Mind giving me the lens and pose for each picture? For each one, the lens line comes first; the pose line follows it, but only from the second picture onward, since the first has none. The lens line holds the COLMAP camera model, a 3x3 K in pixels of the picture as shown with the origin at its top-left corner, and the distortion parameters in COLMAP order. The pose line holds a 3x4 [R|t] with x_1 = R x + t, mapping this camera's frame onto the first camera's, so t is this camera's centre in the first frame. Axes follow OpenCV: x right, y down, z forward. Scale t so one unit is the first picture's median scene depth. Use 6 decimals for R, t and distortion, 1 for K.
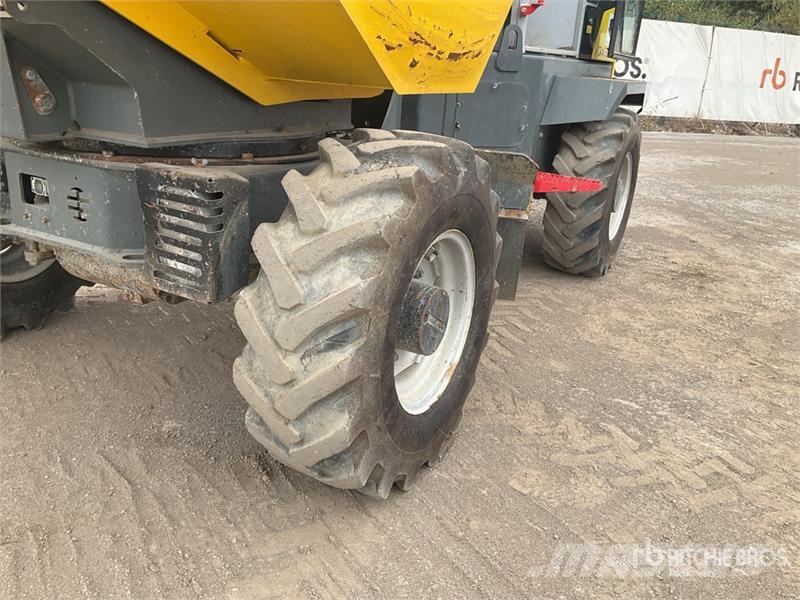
lens RADIAL K [[668.7, 0, 413.5], [0, 668.7, 300.4], [0, 0, 1]] dist [0.073232, -0.115566]
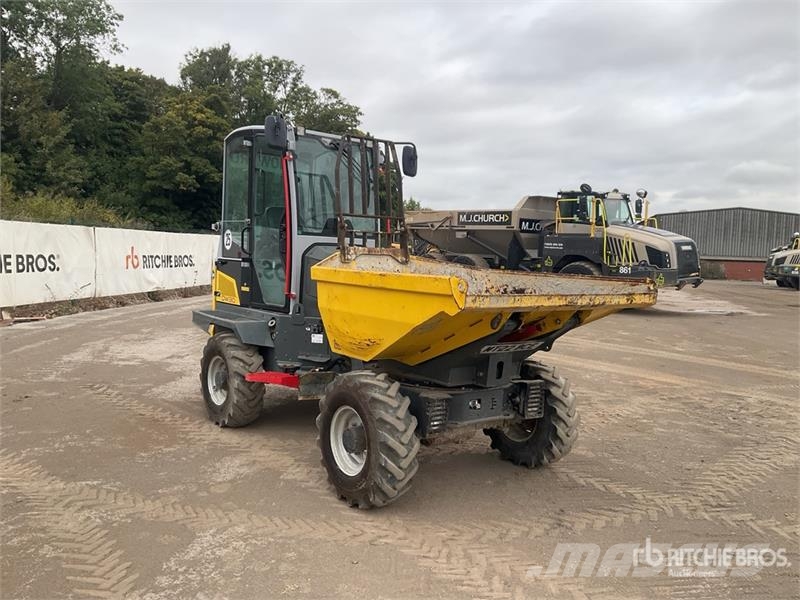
lens RADIAL K [[664.3, 0, 400.0], [0, 664.3, 300.0], [0, 0, 1]] dist [0.044570, -0.094146]
pose [[0.440064, -0.118988, 0.890048, -3.126165], [0.294042, 0.955630, -0.017628, -0.624257], [-0.848459, 0.269469, 0.455526, -0.097513]]
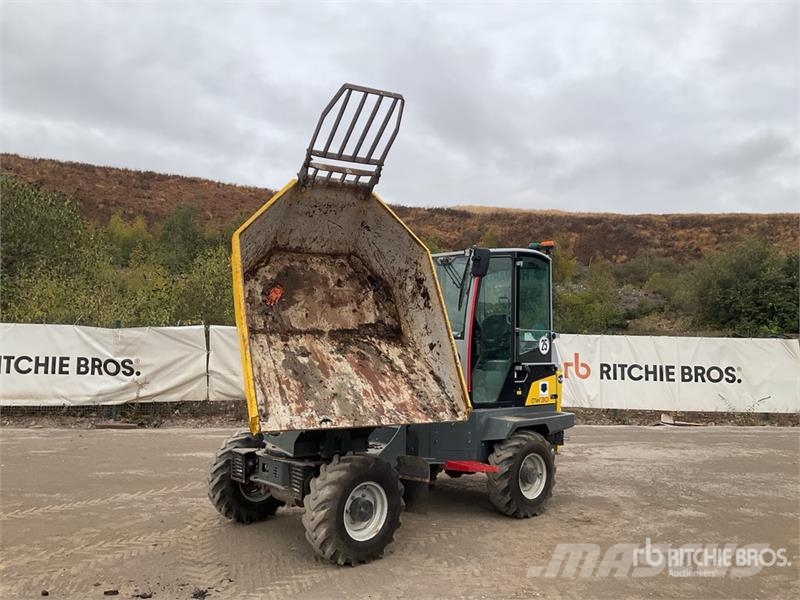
lens RADIAL K [[664.3, 0, 400.0], [0, 664.3, 300.0], [0, 0, 1]] dist [0.044570, -0.094146]
pose [[0.939200, -0.073540, -0.335402, 1.311838], [-0.069001, 0.916449, -0.394158, 0.350691], [0.336365, 0.393336, 0.855655, -2.059175]]
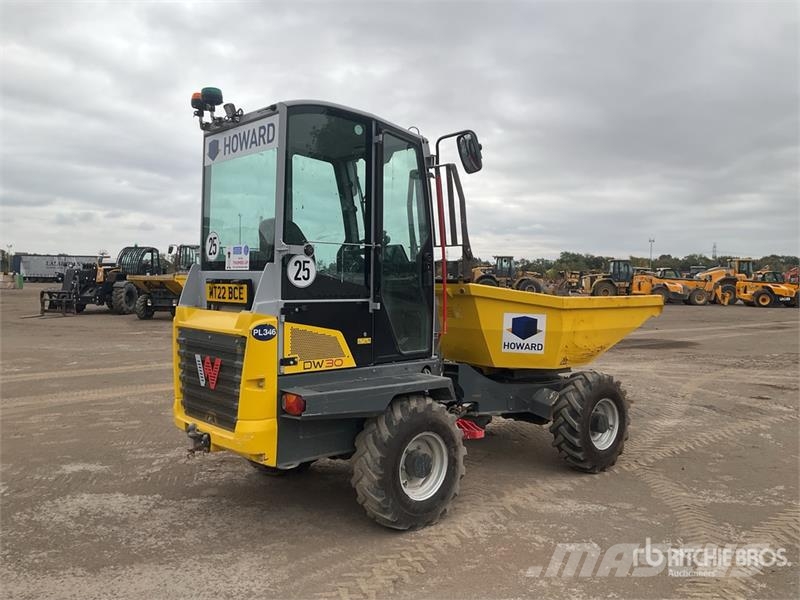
lens RADIAL K [[664.3, 0, 400.0], [0, 664.3, 300.0], [0, 0, 1]] dist [0.044570, -0.094146]
pose [[-0.921512, -0.096811, 0.376089, -1.205314], [0.051023, 0.929852, 0.364379, -2.167340], [-0.384983, 0.354969, -0.851930, 4.636911]]
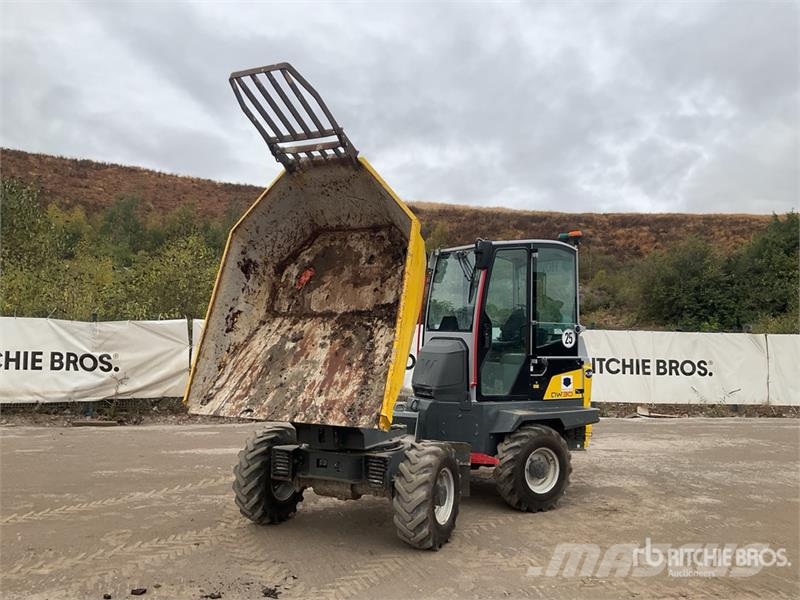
lens RADIAL K [[665.5, 0, 401.4], [0, 665.5, 296.6], [0, 0, 1]] dist [0.062352, -0.128623]
pose [[0.965084, -0.067513, -0.253089, 0.802168], [-0.040078, 0.916778, -0.397382, 0.394491], [0.258855, 0.393650, 0.882062, -2.209857]]
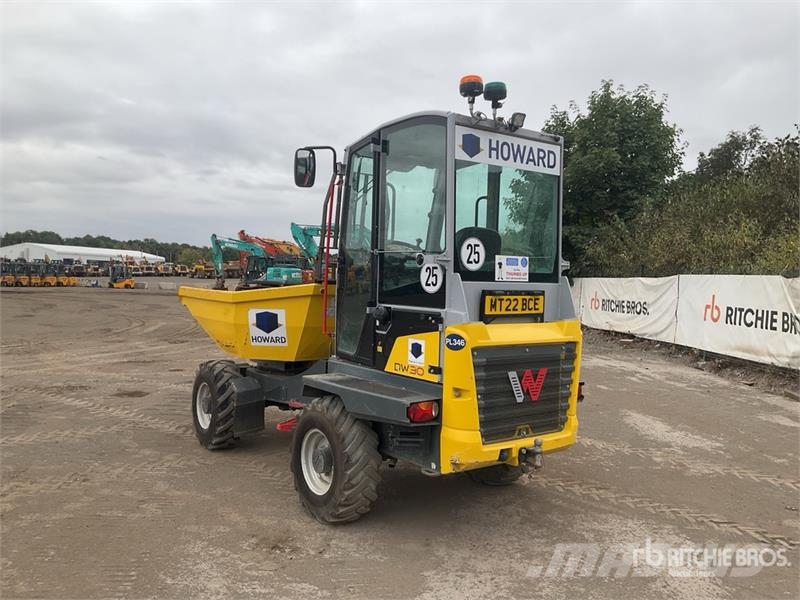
lens RADIAL K [[665.5, 0, 401.4], [0, 665.5, 296.6], [0, 0, 1]] dist [0.062352, -0.128623]
pose [[-0.457127, -0.053463, -0.887793, 3.019831], [-0.354432, 0.926458, 0.126706, -1.458331], [0.815729, 0.372583, -0.442458, 3.405129]]
